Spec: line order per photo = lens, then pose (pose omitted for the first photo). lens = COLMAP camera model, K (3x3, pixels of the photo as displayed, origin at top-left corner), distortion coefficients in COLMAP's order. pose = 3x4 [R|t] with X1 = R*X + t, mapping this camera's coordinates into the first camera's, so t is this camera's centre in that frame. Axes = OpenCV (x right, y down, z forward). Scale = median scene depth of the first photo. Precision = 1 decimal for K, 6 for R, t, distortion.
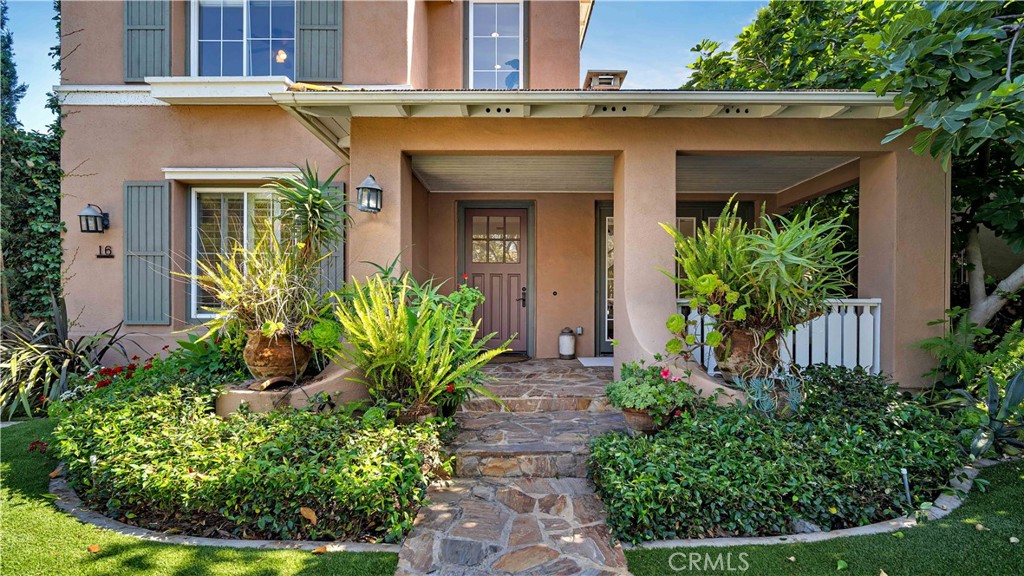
lens RADIAL K [[460.5, 0, 511.0], [0, 460.5, 305.1], [0, 0, 1]] dist [-0.001373, 0.000431]
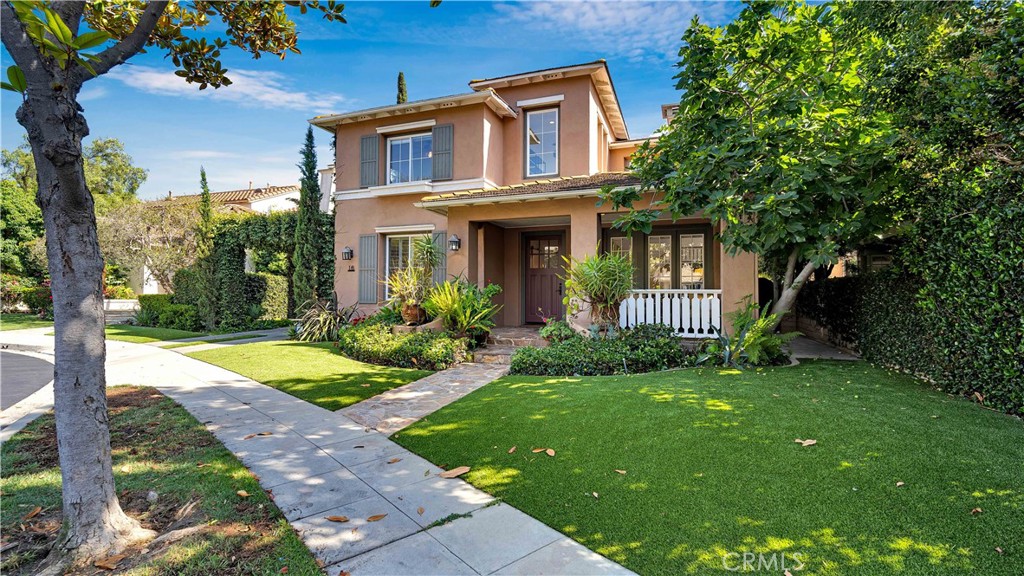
lens RADIAL K [[458.4, 0, 511.2], [0, 458.4, 281.9], [0, 0, 1]] dist [-0.001969, 0.000245]
pose [[0.938833, -0.009817, -0.344233, 0.541192], [-0.001348, 0.999481, -0.032181, 0.012167], [0.344370, 0.030676, 0.938333, -0.735650]]
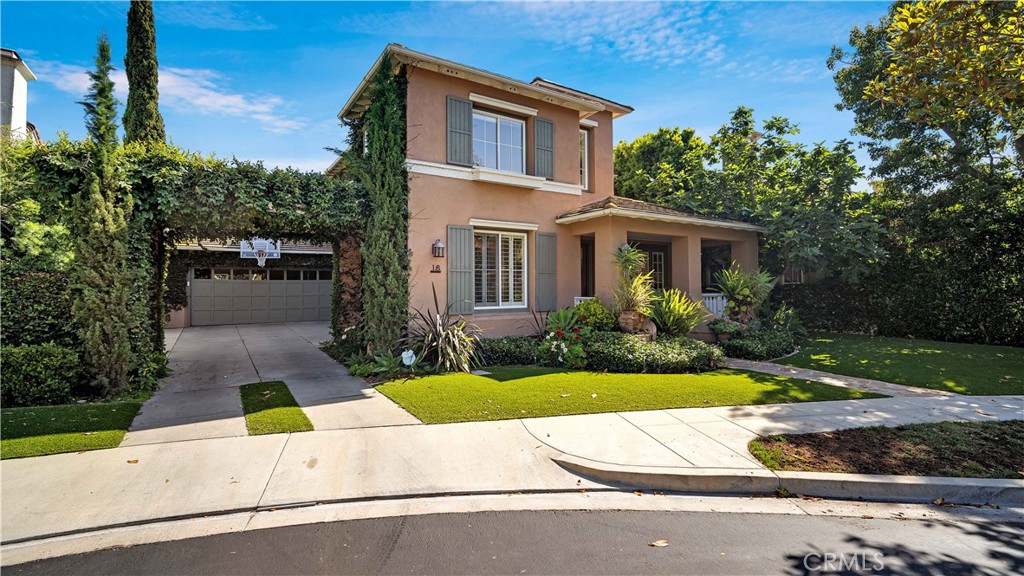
lens RADIAL K [[458.4, 0, 511.2], [0, 458.4, 281.9], [0, 0, 1]] dist [-0.001969, 0.000245]
pose [[0.834783, -0.000644, 0.550579, -1.577385], [0.009510, 0.999867, -0.013250, -0.050506], [-0.550497, 0.016296, 0.834678, -0.454600]]
